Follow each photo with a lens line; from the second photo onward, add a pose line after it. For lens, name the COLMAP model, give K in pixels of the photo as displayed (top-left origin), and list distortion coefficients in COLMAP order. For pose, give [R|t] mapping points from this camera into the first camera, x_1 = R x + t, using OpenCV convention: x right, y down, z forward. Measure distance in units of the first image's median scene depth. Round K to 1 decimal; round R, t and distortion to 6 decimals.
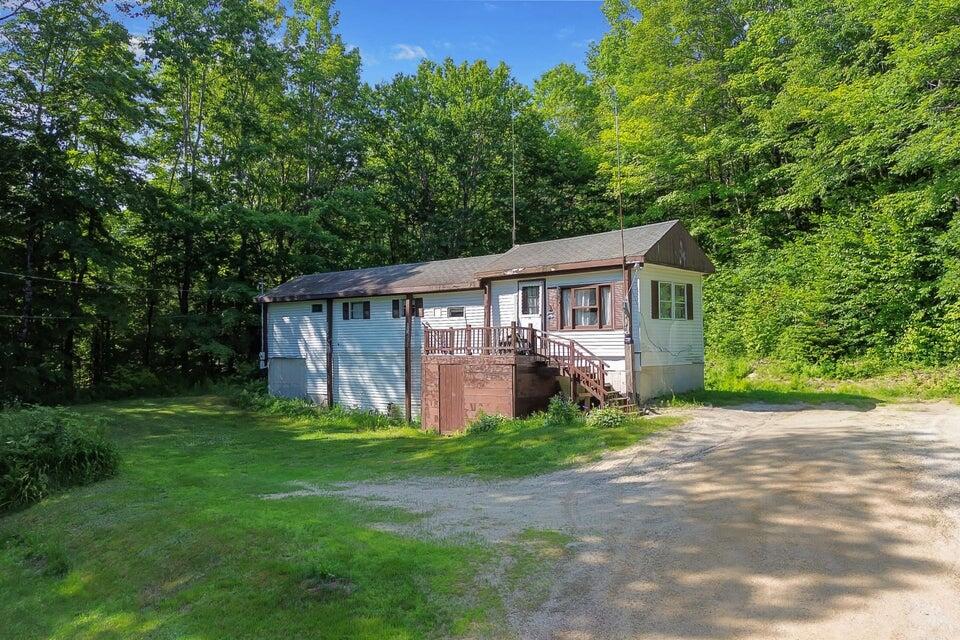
lens RADIAL K [[798.2, 0, 480.0], [0, 798.2, 320.0], [0, 0, 1]] dist [0.080363, -0.116323]
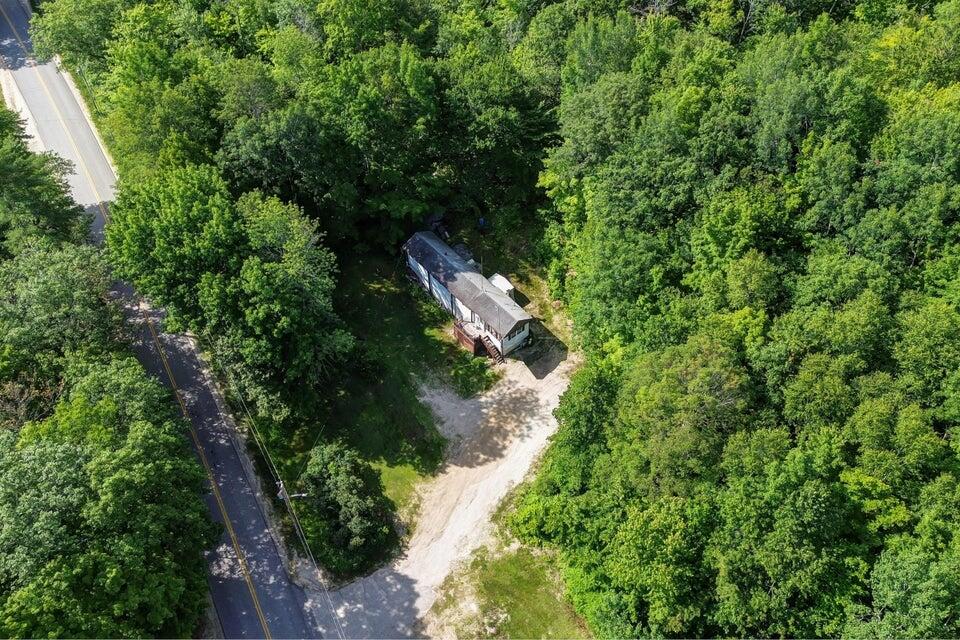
lens RADIAL K [[798.2, 0, 480.0], [0, 798.2, 320.0], [0, 0, 1]] dist [0.080363, -0.116323]
pose [[0.988878, 0.107483, -0.102799, 0.396485], [0.014687, 0.617236, 0.786641, -2.672312], [0.148002, -0.779402, 0.608792, -1.138392]]
